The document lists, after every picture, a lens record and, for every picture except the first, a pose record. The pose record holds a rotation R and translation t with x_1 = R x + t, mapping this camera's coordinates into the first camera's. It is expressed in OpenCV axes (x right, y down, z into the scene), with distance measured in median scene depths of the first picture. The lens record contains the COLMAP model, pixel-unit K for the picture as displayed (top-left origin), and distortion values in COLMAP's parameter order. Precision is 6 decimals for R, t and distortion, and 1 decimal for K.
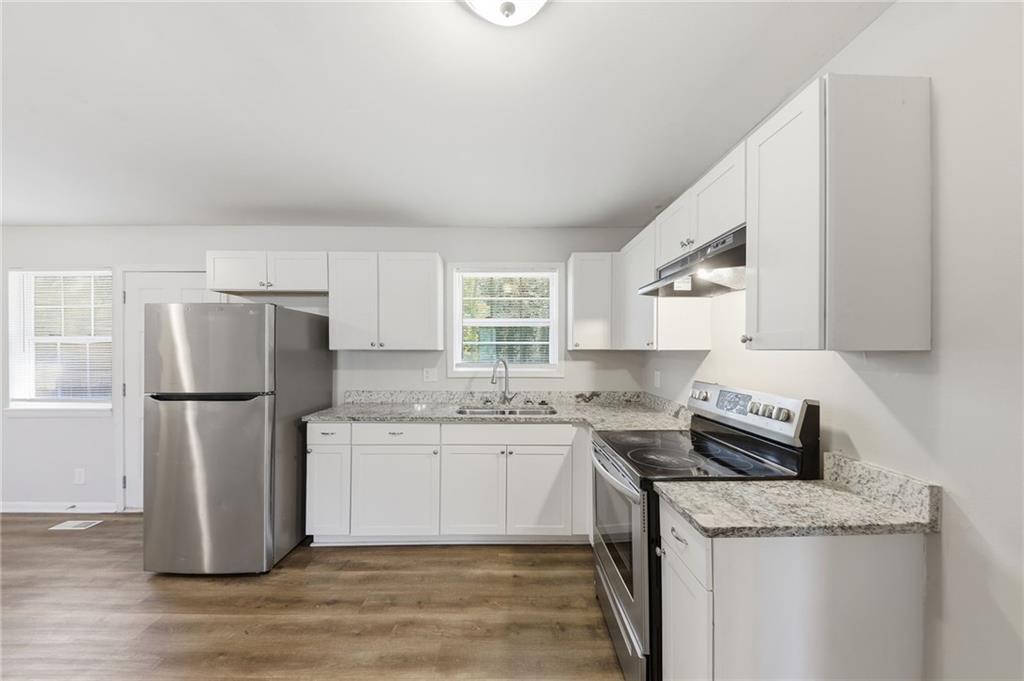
lens RADIAL K [[374.3, 0, 511.6], [0, 374.3, 347.3], [0, 0, 1]] dist [0.031786, -0.016450]
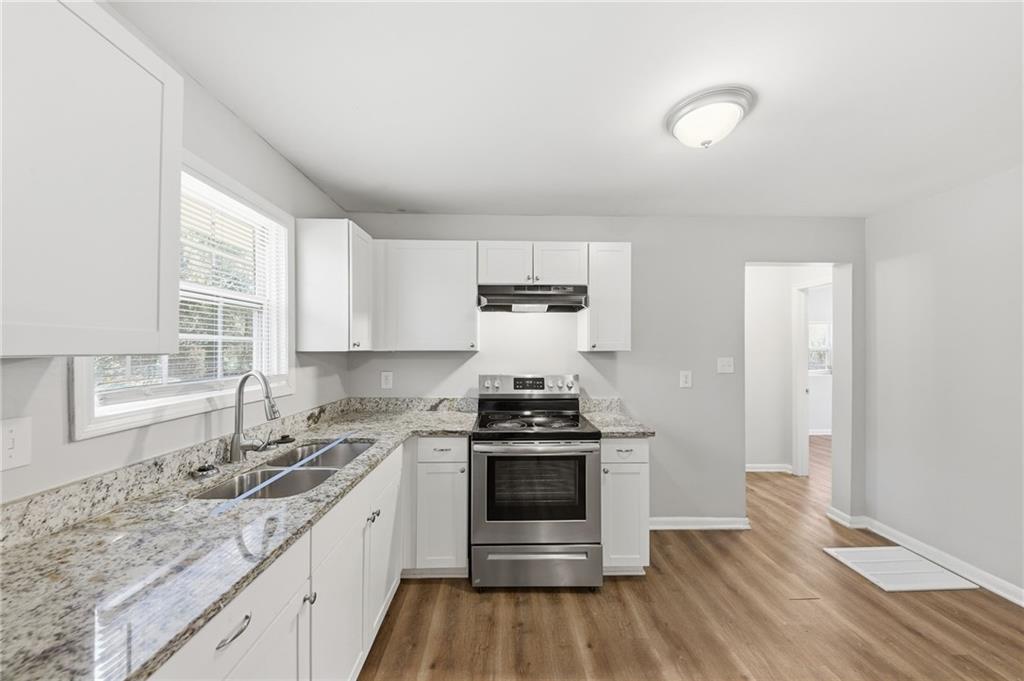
lens RADIAL K [[374.3, 0, 511.6], [0, 374.3, 347.3], [0, 0, 1]] dist [0.031786, -0.016450]
pose [[-0.079053, 0.002345, 0.996868, -0.536356], [-0.007254, 0.999969, -0.002928, -0.000267], [-0.996844, -0.007463, -0.079034, 0.674042]]
